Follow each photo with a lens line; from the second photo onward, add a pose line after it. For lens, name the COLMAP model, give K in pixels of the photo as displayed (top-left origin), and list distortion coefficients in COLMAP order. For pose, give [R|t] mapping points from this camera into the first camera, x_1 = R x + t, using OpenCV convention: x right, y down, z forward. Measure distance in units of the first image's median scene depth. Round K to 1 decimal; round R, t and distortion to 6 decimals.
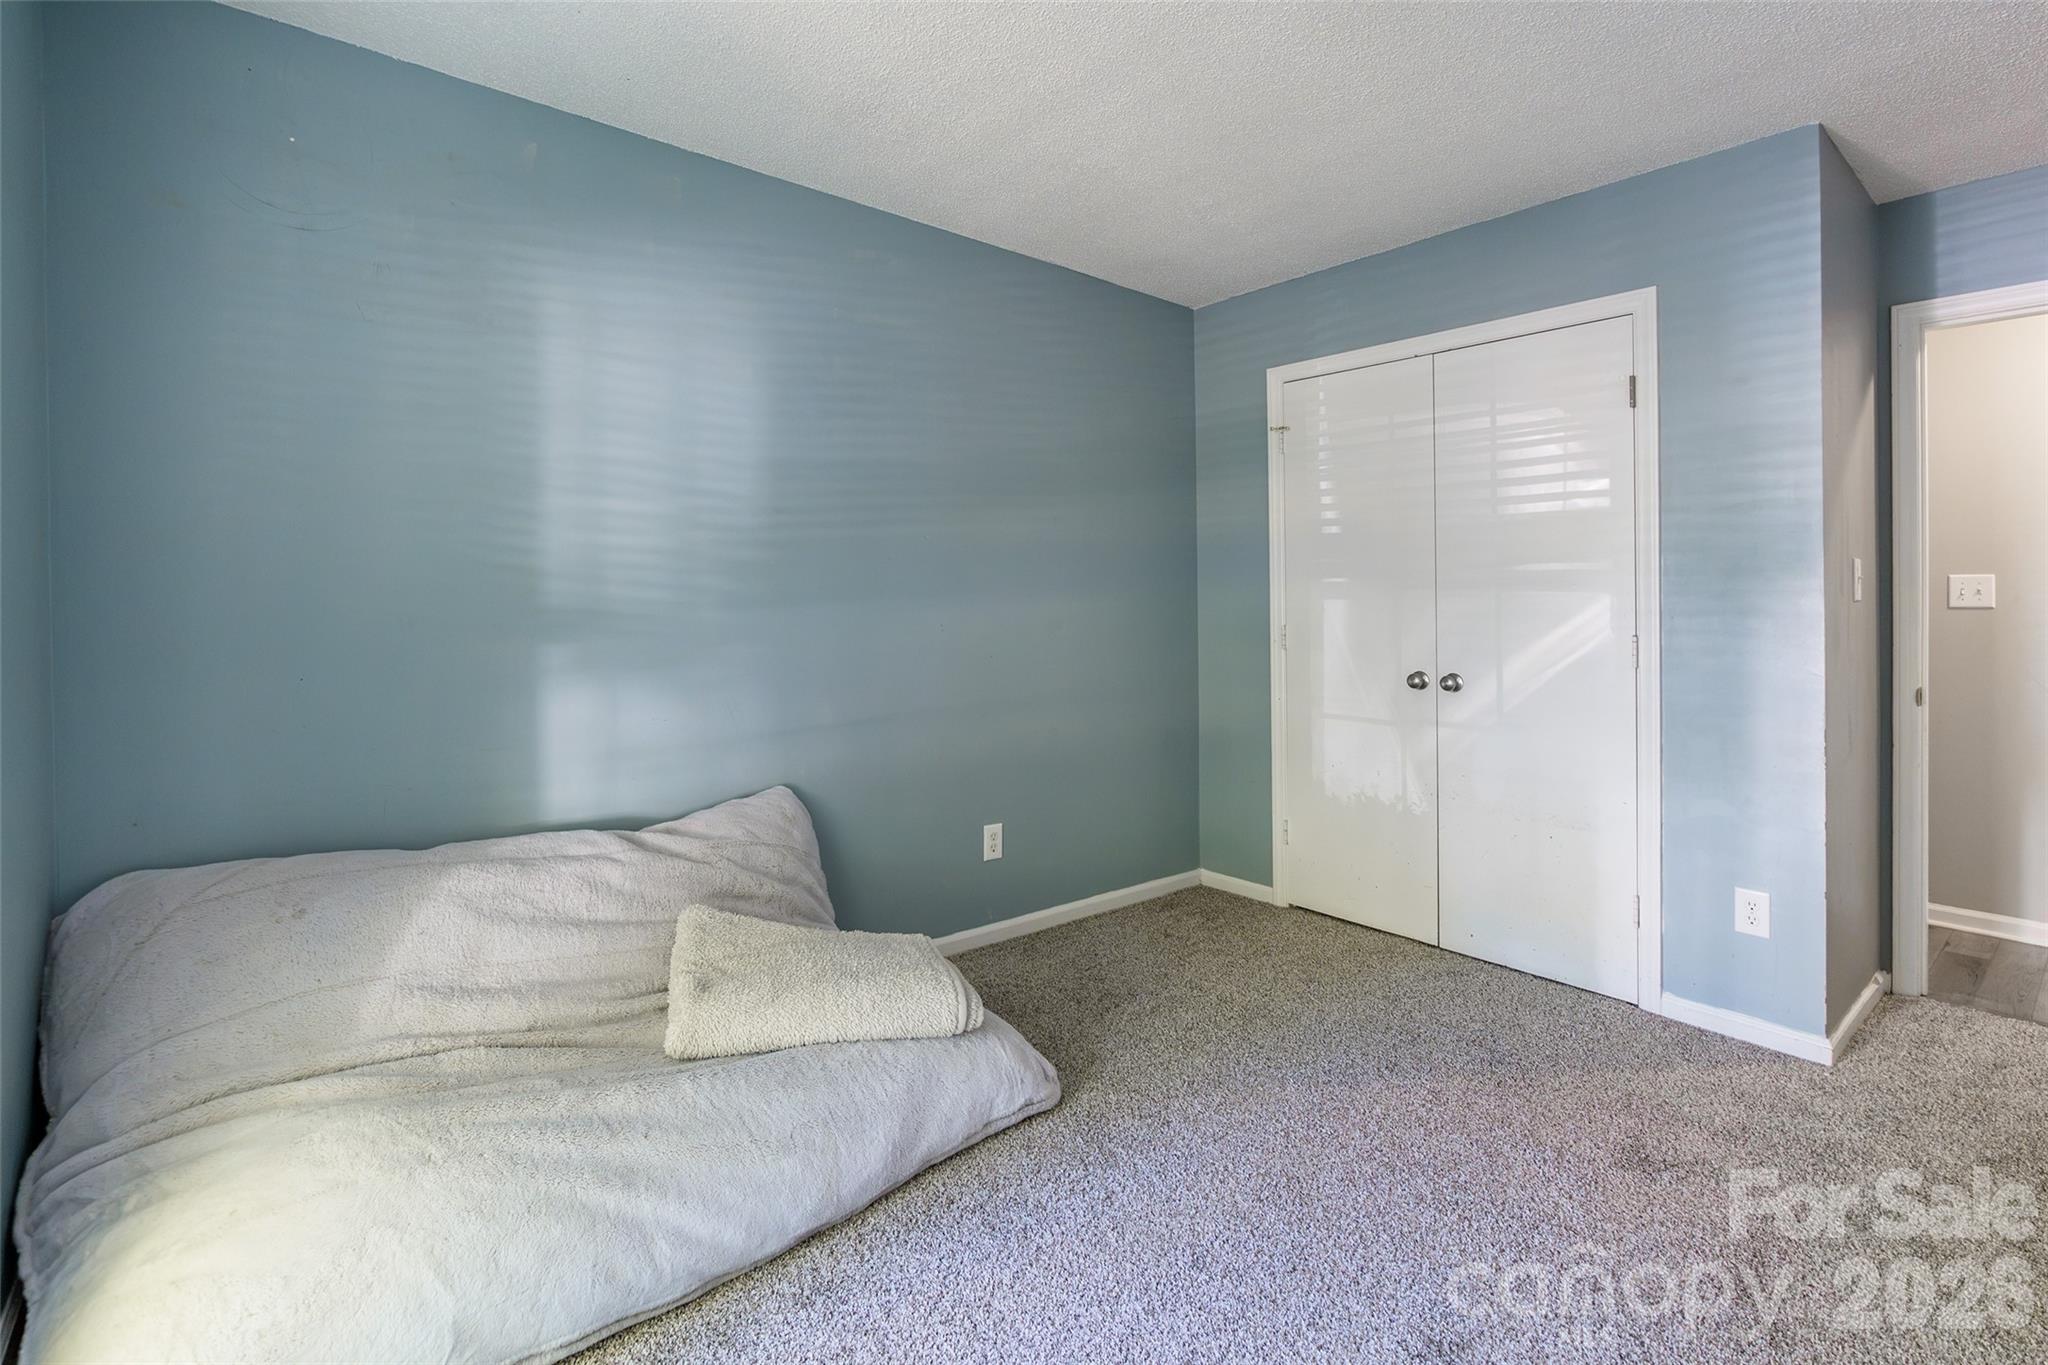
lens RADIAL K [[953.8, 0, 1029.2], [0, 953.8, 583.3], [0, 0, 1]] dist [-0.002404, -0.000320]
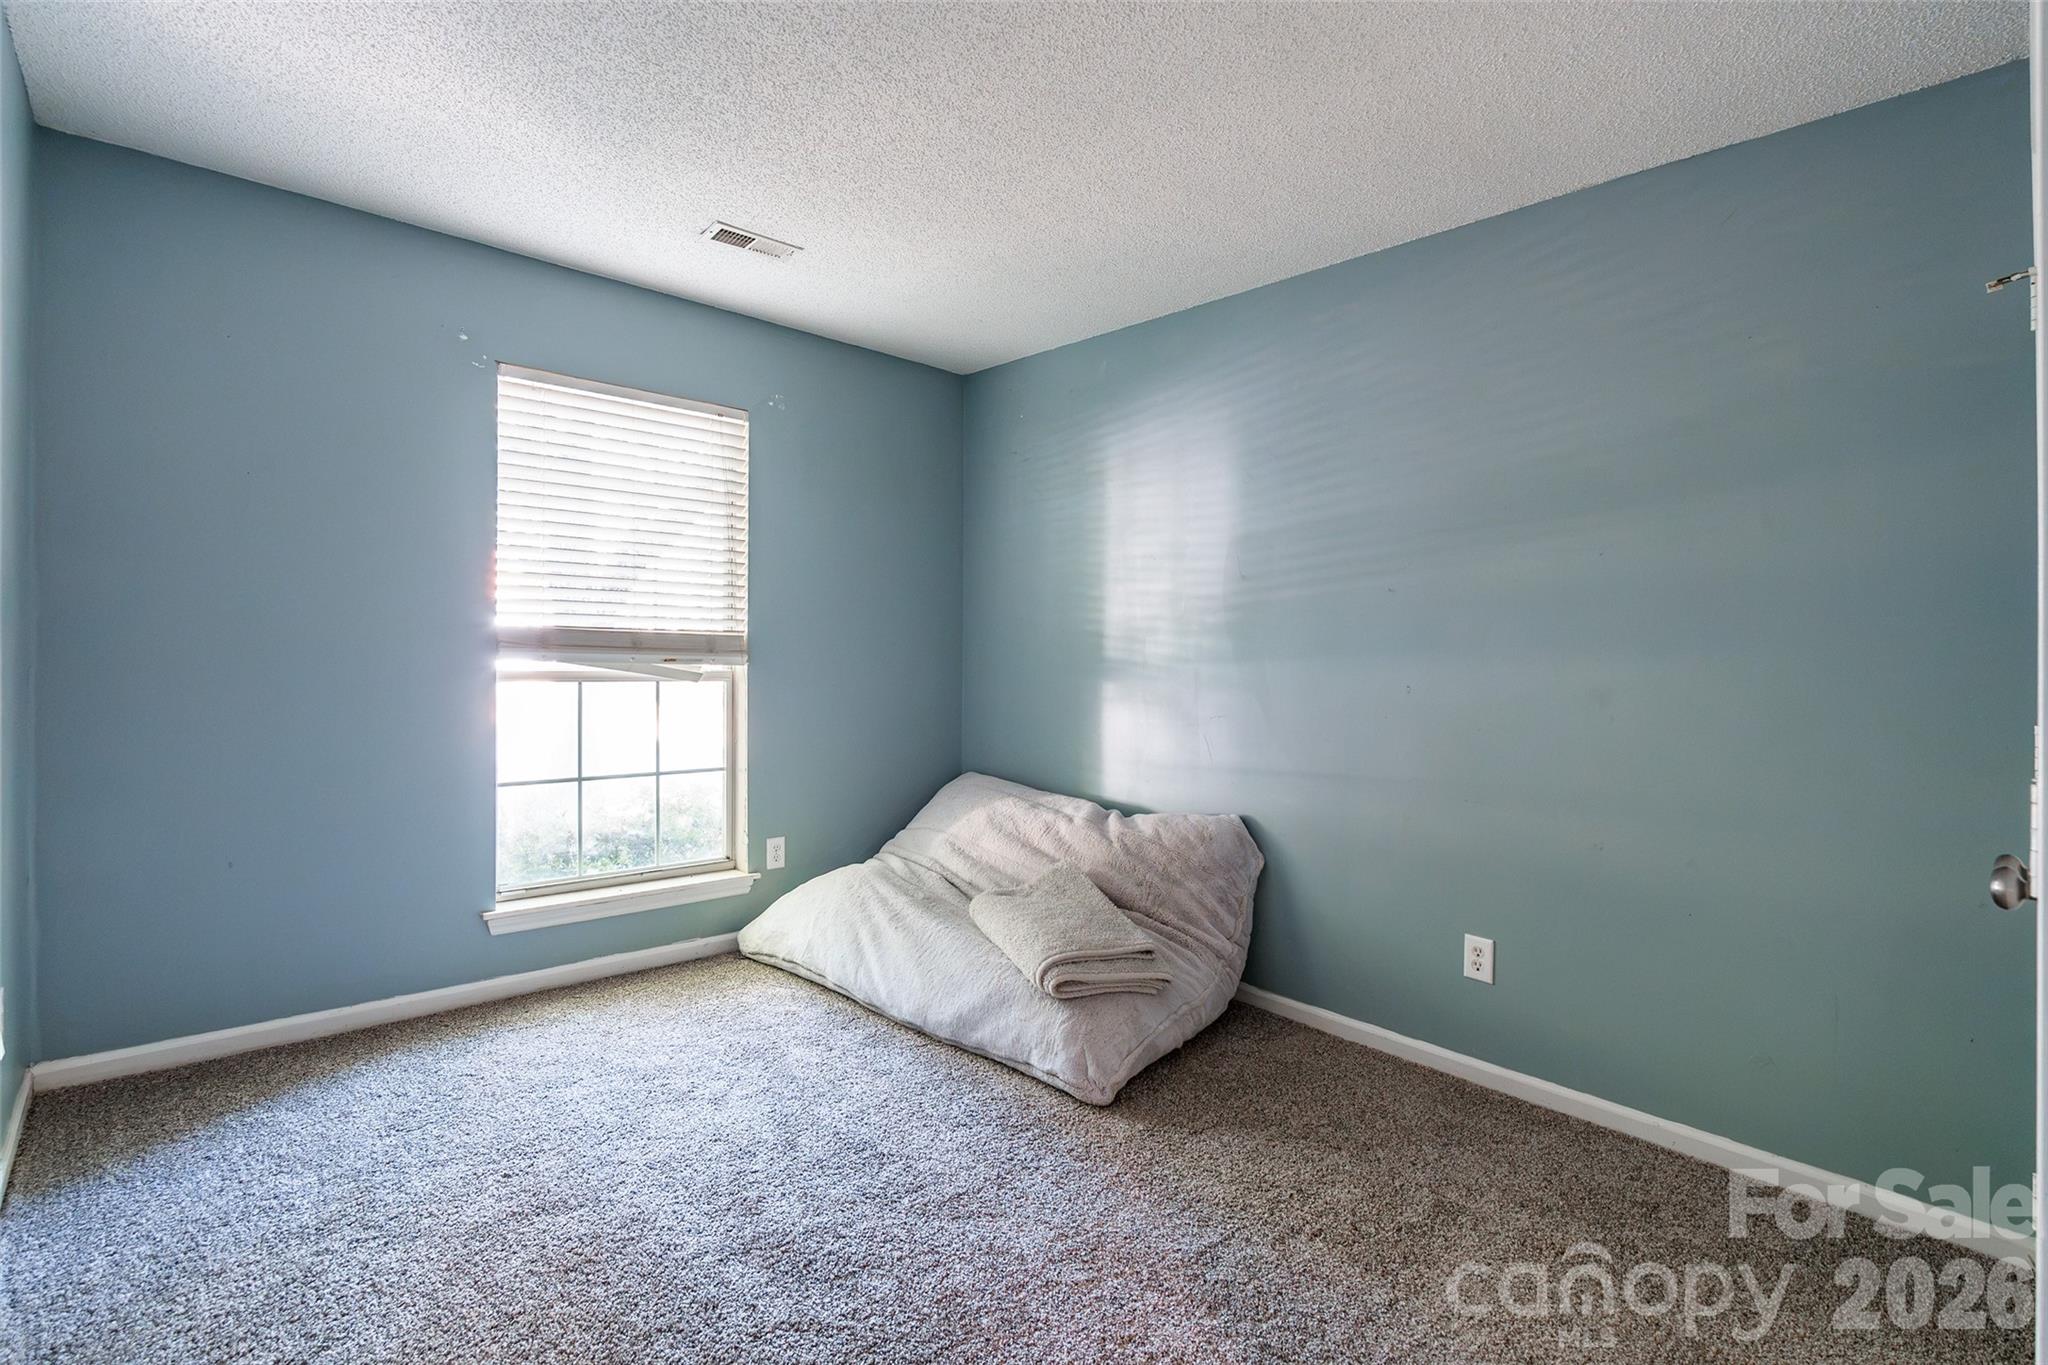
lens RADIAL K [[965.9, 0, 1020.4], [0, 965.9, 659.4], [0, 0, 1]] dist [-0.001821, -0.000233]
pose [[0.032425, 0.004111, -0.999466, 1.063558], [-0.000749, 0.999991, 0.004089, 0.021287], [0.999474, 0.000616, 0.032427, 0.816271]]
